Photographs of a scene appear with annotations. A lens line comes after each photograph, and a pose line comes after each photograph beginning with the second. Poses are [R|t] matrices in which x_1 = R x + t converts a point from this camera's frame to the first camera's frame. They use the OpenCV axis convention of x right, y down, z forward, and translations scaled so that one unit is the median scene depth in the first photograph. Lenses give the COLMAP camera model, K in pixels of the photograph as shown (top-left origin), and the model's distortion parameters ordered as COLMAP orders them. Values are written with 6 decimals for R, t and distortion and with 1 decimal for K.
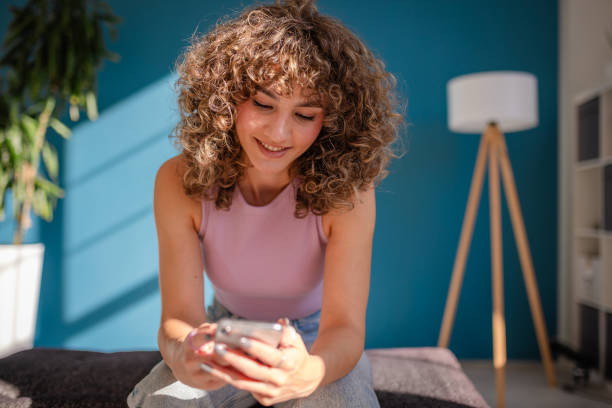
lens RADIAL K [[618.4, 0, 306.0], [0, 618.4, 204.0], [0, 0, 1]] dist [0.011656, -0.002300]
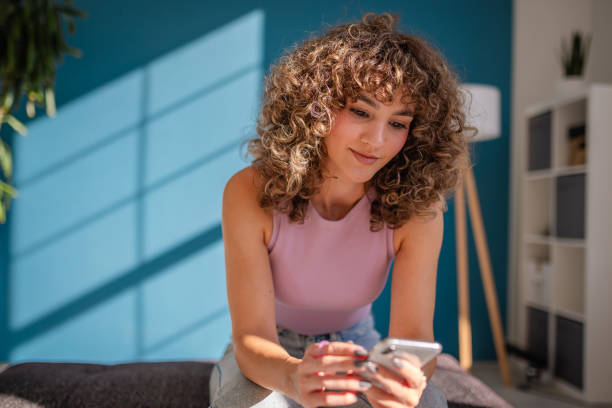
lens RADIAL K [[608.0, 0, 306.0], [0, 608.0, 204.0], [0, 0, 1]] dist [-0.020471, -0.004693]
pose [[0.991681, 0.013930, 0.127963, -0.230733], [-0.013618, 0.999902, -0.003313, -0.015769], [-0.127996, 0.001543, 0.991773, 0.091434]]
